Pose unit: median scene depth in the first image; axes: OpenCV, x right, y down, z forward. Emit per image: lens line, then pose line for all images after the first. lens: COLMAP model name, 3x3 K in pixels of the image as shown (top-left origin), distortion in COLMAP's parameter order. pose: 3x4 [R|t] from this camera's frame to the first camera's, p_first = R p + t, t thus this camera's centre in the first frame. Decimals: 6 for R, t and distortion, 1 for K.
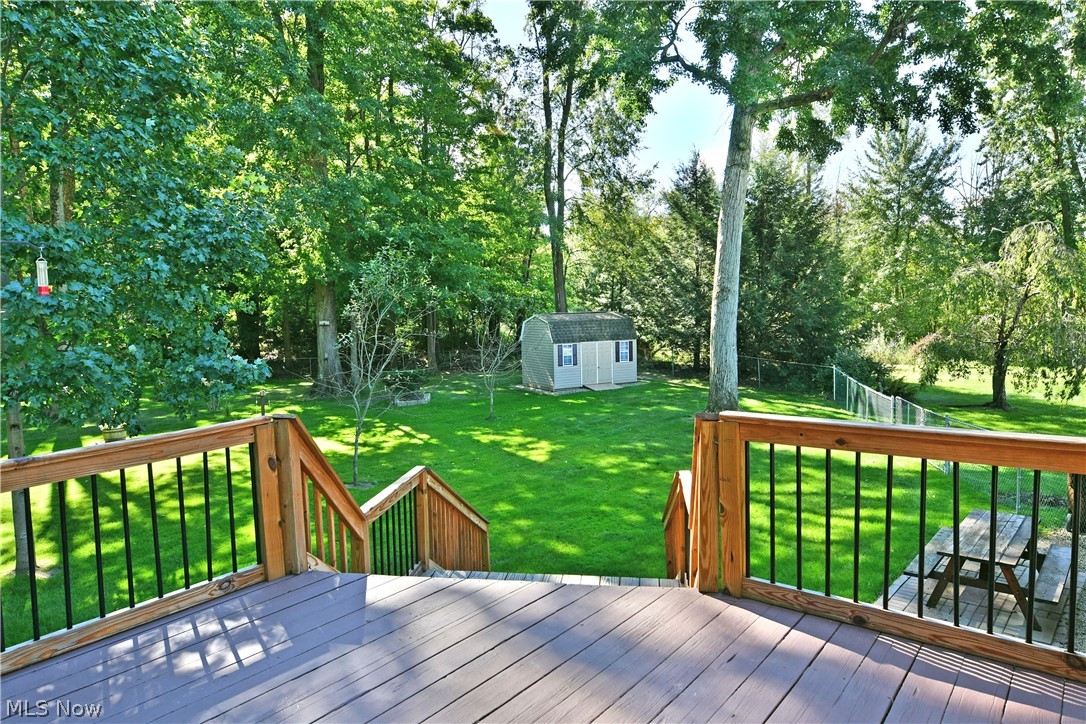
lens RADIAL K [[689.6, 0, 543.0], [0, 689.6, 362.0], [0, 0, 1]] dist [-0.005858, -0.001415]
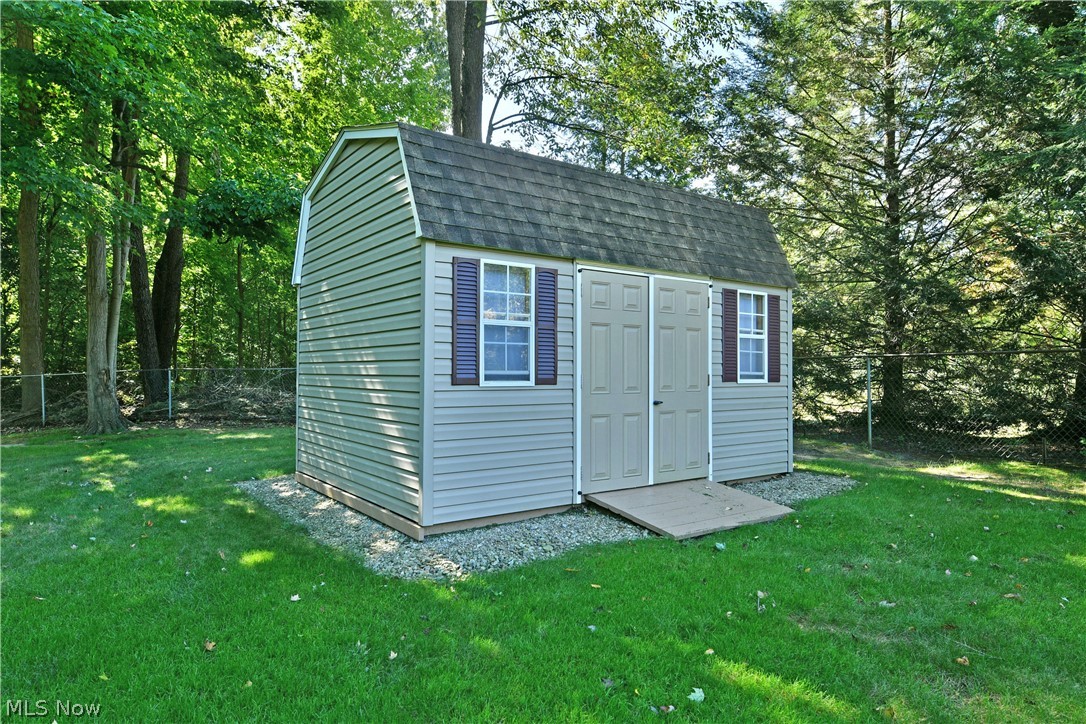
lens RADIAL K [[689.6, 0, 543.0], [0, 689.6, 362.0], [0, 0, 1]] dist [-0.005858, -0.001415]
pose [[0.990918, 0.030118, 0.131054, 0.021772], [-0.015982, 0.994065, -0.107606, 0.018420], [-0.133517, 0.104534, 0.985518, 0.819237]]
